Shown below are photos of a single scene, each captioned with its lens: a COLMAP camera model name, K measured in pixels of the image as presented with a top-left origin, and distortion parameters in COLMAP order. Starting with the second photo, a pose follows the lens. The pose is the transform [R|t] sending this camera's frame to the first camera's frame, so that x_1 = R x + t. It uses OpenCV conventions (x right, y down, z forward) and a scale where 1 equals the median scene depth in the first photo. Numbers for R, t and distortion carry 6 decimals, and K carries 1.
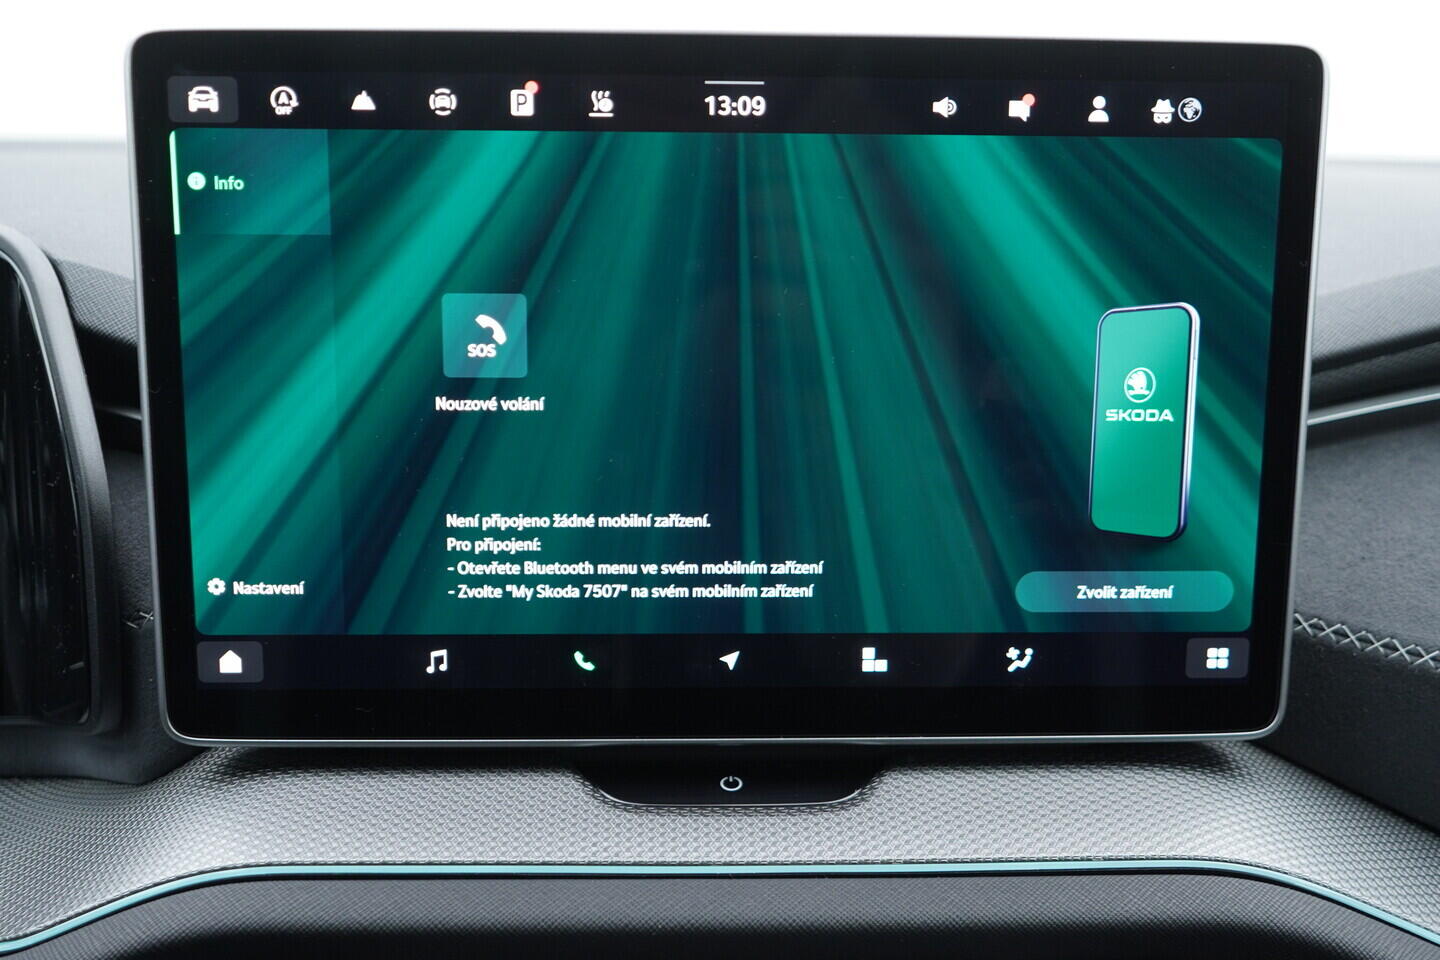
lens RADIAL K [[1467.9, 0, 720.0], [0, 1467.9, 480.0], [0, 0, 1]] dist [-0.010313, 0.022764]
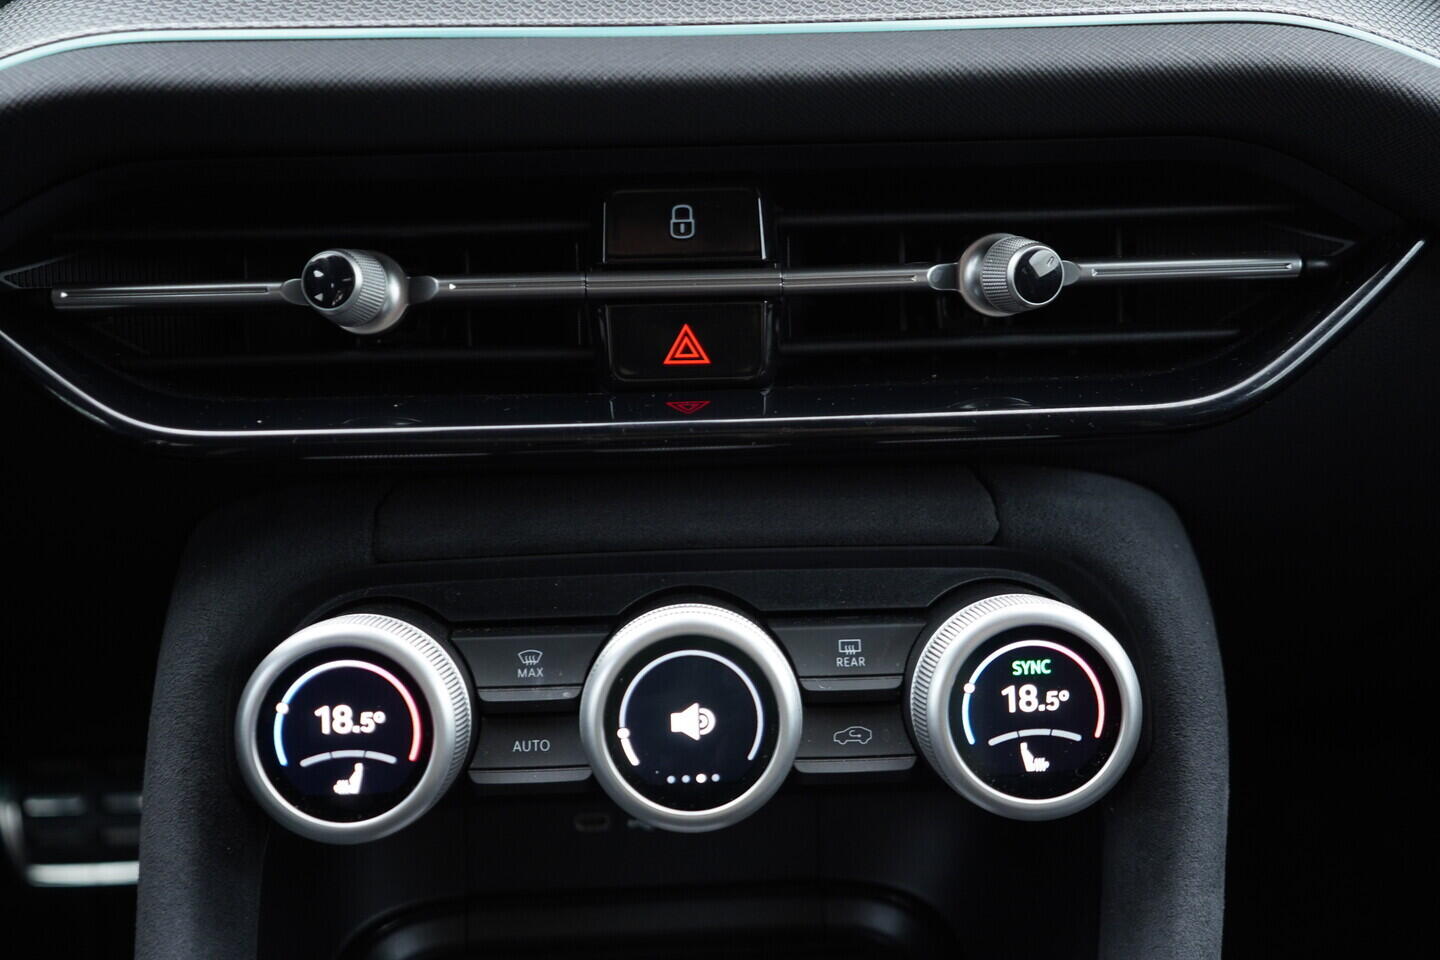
lens RADIAL K [[1467.9, 0, 720.0], [0, 1467.9, 480.0], [0, 0, 1]] dist [-0.010313, 0.022764]
pose [[0.999729, -0.021064, -0.009874, 0.026348], [0.022862, 0.968119, 0.249447, 0.295807], [0.004304, -0.249605, 0.968338, 0.116132]]
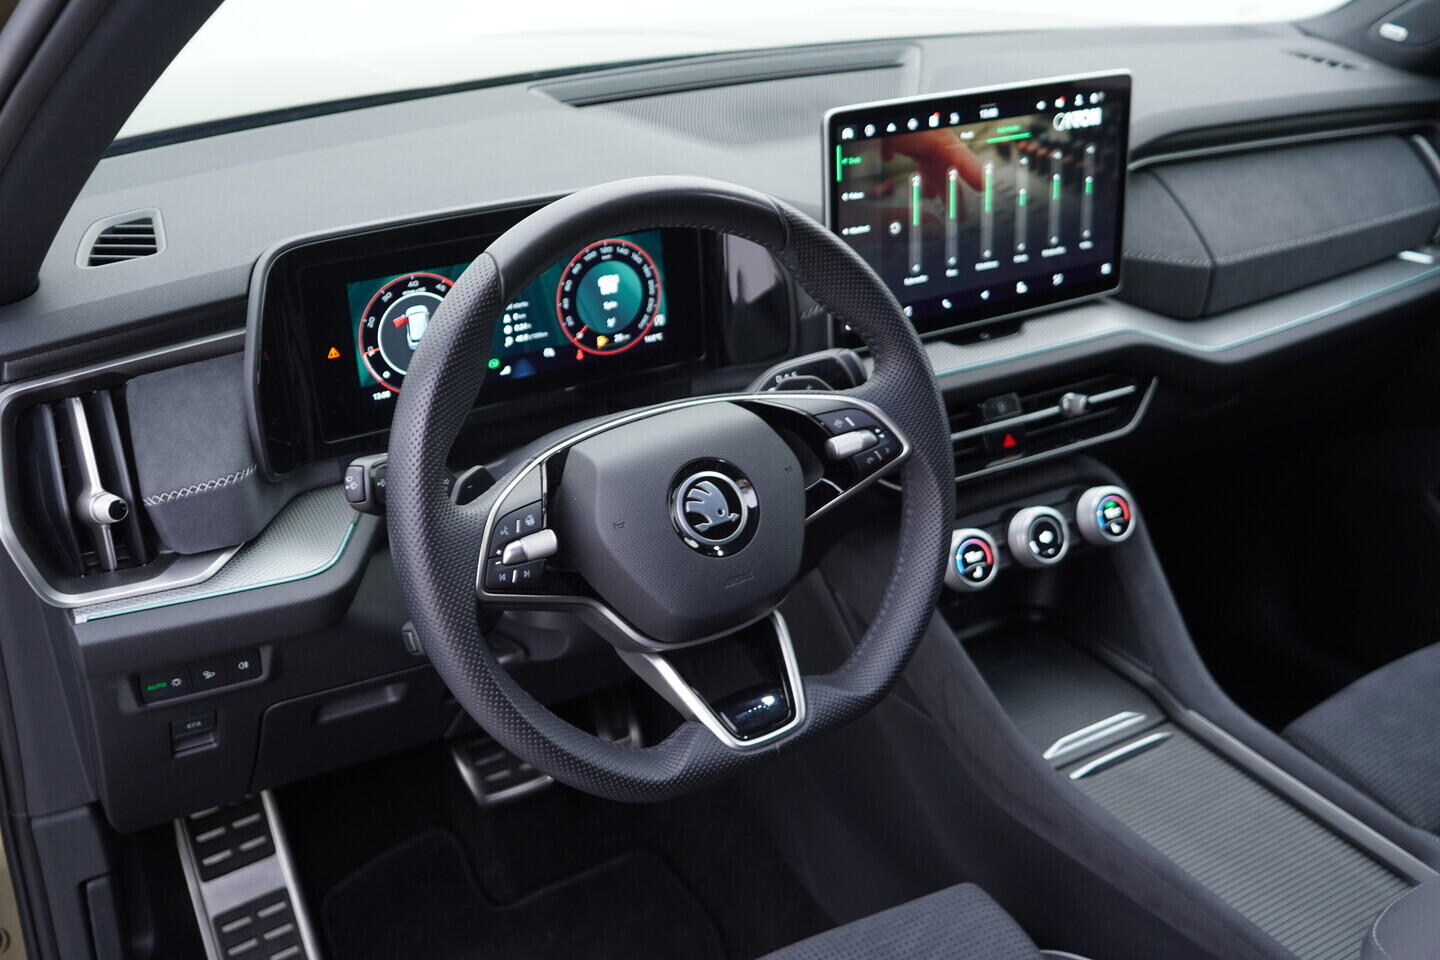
lens RADIAL K [[1467.9, 0, 720.0], [0, 1467.9, 480.0], [0, 0, 1]] dist [-0.010313, 0.022764]
pose [[0.880499, -0.222620, 0.418524, -1.872020], [0.126763, 0.961292, 0.244641, -0.327939], [-0.456786, -0.162352, 0.874636, -1.494980]]
